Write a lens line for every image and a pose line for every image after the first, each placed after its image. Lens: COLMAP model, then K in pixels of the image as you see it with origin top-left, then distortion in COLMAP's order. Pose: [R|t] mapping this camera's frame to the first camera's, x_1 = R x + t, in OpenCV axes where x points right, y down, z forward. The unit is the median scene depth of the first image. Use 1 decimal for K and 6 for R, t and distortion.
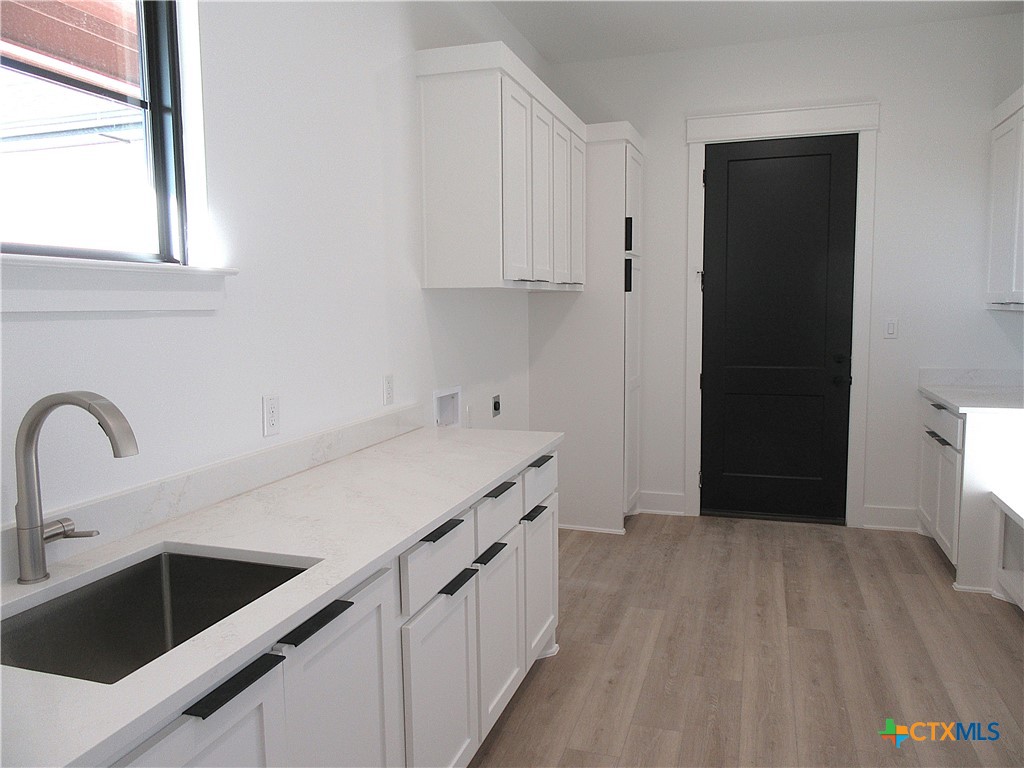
lens RADIAL K [[757.1, 0, 511.5], [0, 757.1, 380.6], [0, 0, 1]] dist [-0.012135, 0.015120]
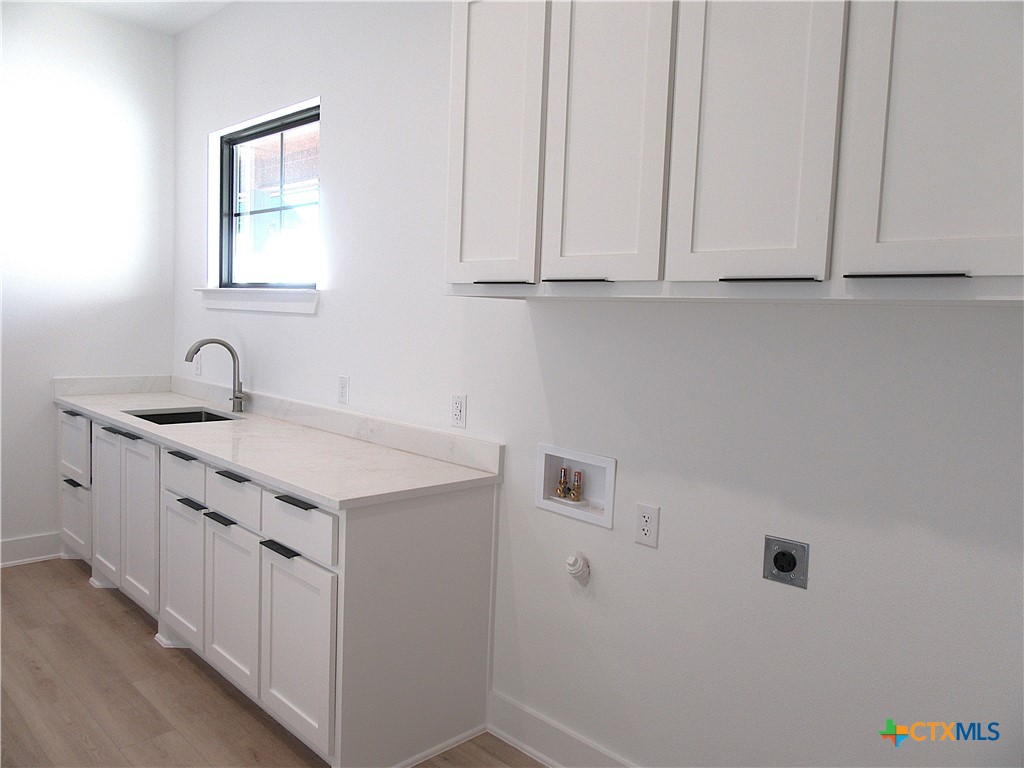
lens RADIAL K [[757.1, 0, 510.9], [0, 757.1, 384.1], [0, 0, 1]] dist [-0.012135, 0.015120]
pose [[-0.448706, 0.064259, -0.891366, 0.750868], [-0.127697, 0.982567, 0.135115, -0.182145], [0.884509, 0.174452, -0.432678, 1.745496]]
